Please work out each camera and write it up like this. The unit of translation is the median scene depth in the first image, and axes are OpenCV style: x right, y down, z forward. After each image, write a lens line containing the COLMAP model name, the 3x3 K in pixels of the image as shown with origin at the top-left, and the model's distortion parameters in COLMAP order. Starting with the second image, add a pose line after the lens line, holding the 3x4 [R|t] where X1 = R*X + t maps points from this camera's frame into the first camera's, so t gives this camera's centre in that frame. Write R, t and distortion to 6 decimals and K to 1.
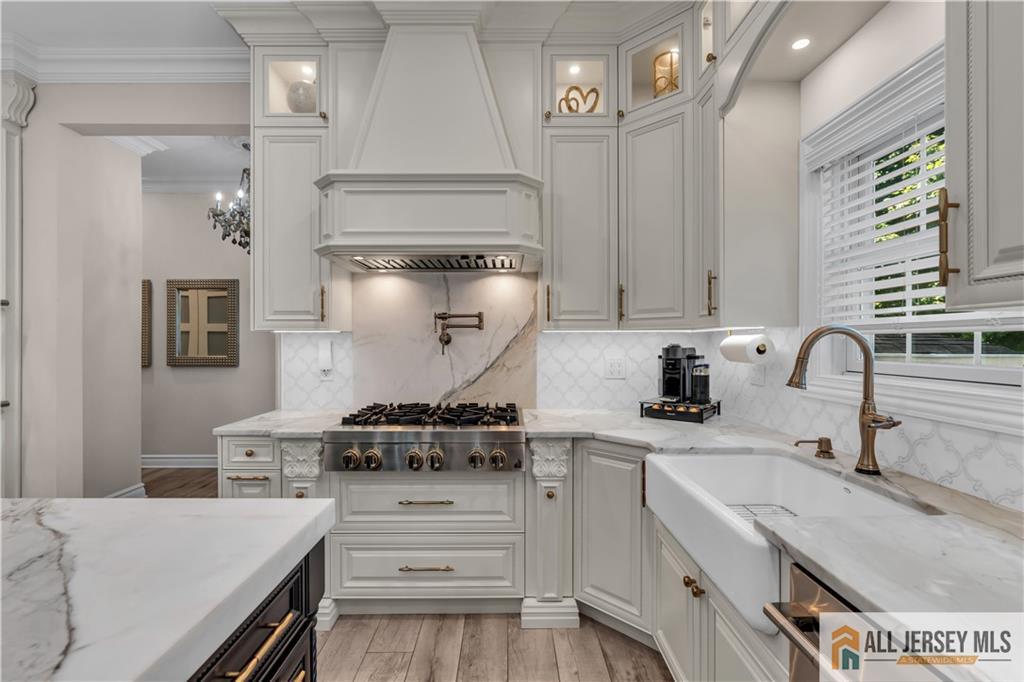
lens RADIAL K [[461.4, 0, 510.0], [0, 461.4, 341.5], [0, 0, 1]] dist [-0.008279, 0.003054]
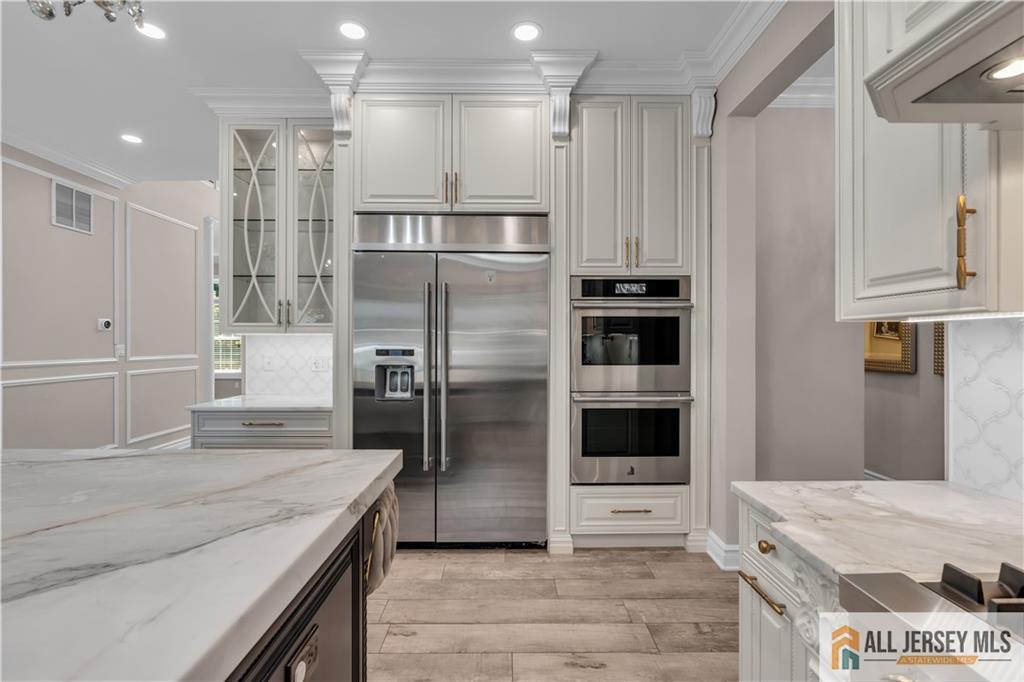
lens RADIAL K [[458.1, 0, 512.0], [0, 458.1, 341.0], [0, 0, 1]] dist [-0.008799, 0.001939]
pose [[0.005368, -0.001170, -0.999985, -0.025403], [-0.001078, 0.999999, -0.001175, 0.001121], [0.999985, 0.001084, 0.005367, 0.612988]]
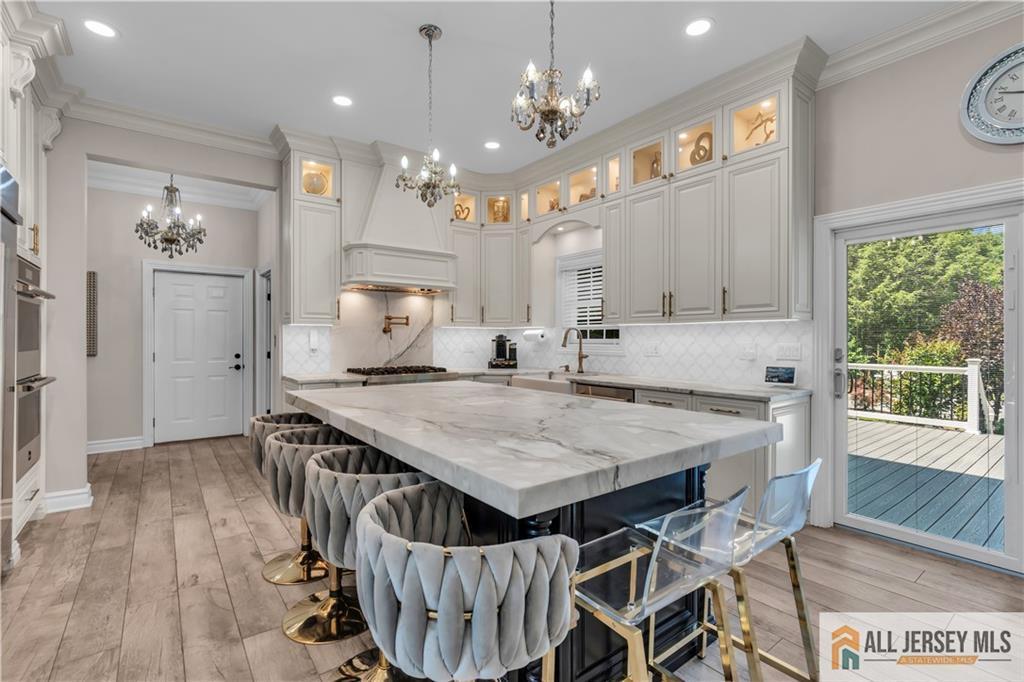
lens RADIAL K [[465.7, 0, 512.0], [0, 465.7, 341.0], [0, 0, 1]] dist [-0.006398, 0.000704]
pose [[0.797888, -0.000628, 0.602805, -0.928901], [-0.002930, 0.999984, 0.004921, 0.027055], [-0.602799, -0.005693, 0.797873, -0.779401]]
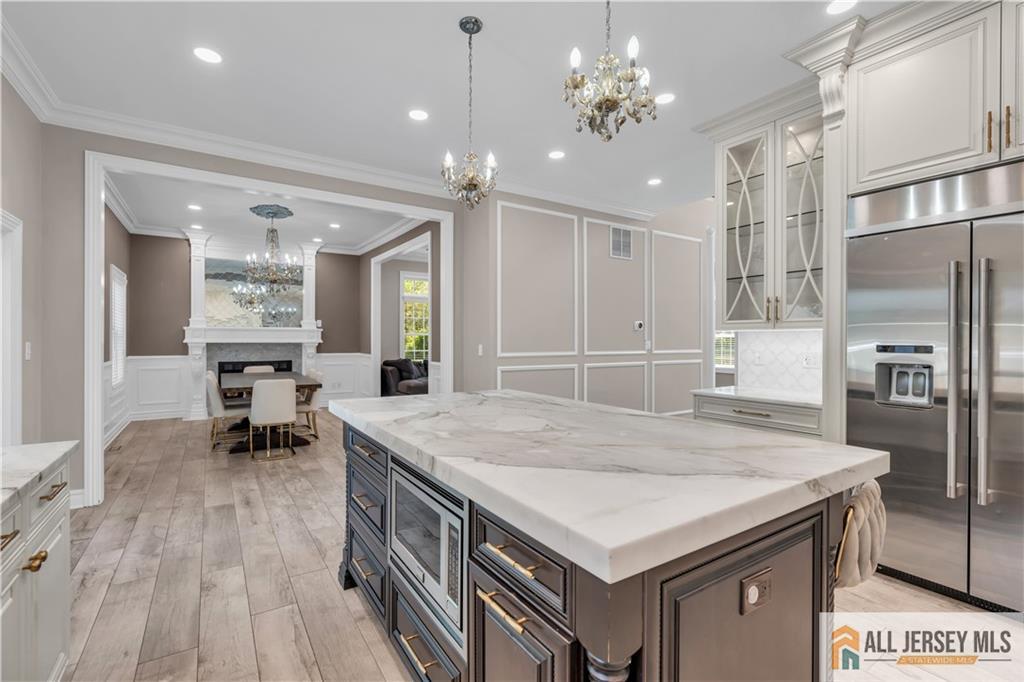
lens RADIAL K [[461.4, 0, 510.0], [0, 461.4, 341.5], [0, 0, 1]] dist [-0.008279, 0.003054]
pose [[-0.840815, 0.001717, -0.541320, 0.059302], [-0.000873, 0.999989, 0.004529, 0.009336], [0.541322, 0.004281, -0.840805, 0.695582]]
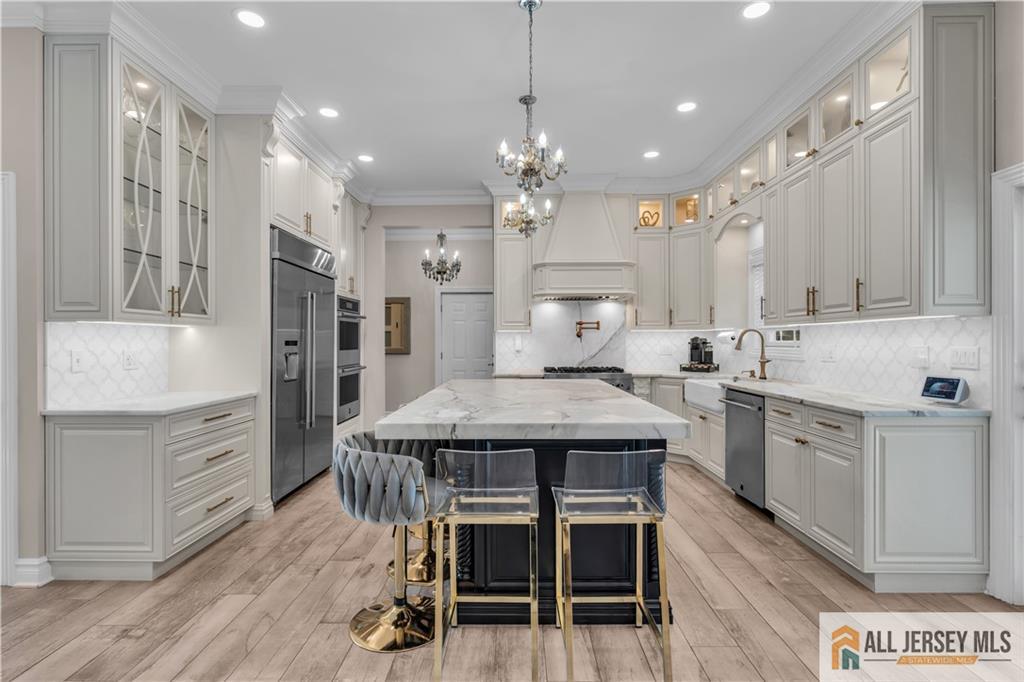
lens RADIAL K [[495.0, 0, 512.0], [0, 495.0, 341.0], [0, 0, 1]] dist [-0.002203, 0.000301]
pose [[0.999874, -0.002120, -0.015705, -0.446470], [0.002121, 0.999998, 0.000039, 0.023846], [0.015705, -0.000073, 0.999877, -1.264469]]
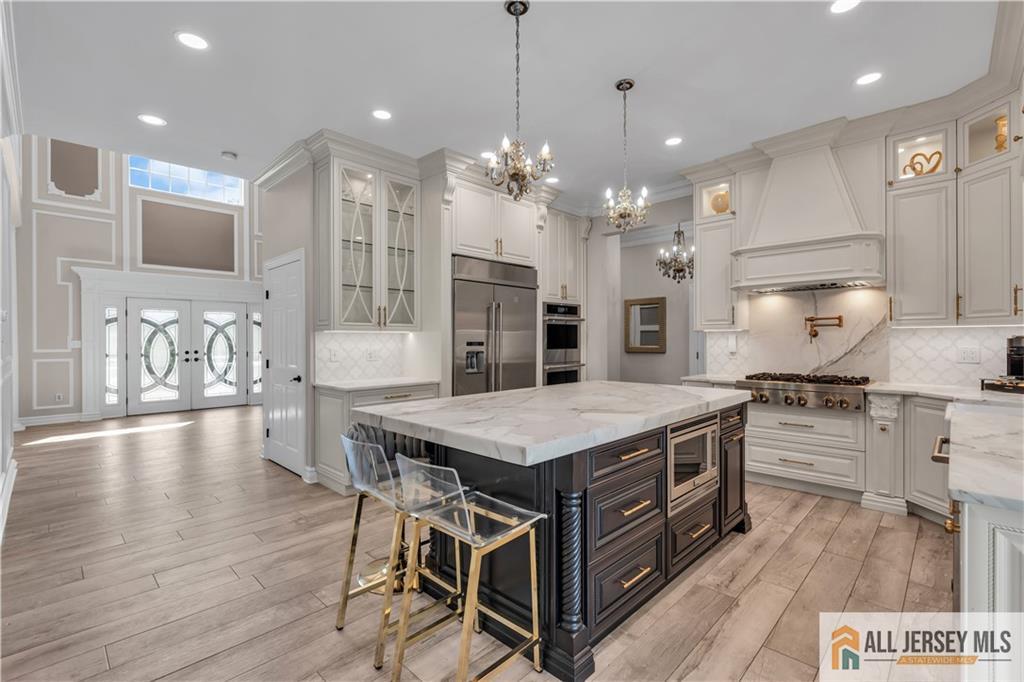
lens RADIAL K [[461.4, 0, 510.0], [0, 461.4, 341.5], [0, 0, 1]] dist [-0.008279, 0.003054]
pose [[0.711695, 0.000730, -0.702488, 0.248189], [0.003696, 0.999982, 0.004784, 0.011071], [0.702479, -0.006001, 0.711679, -0.923779]]
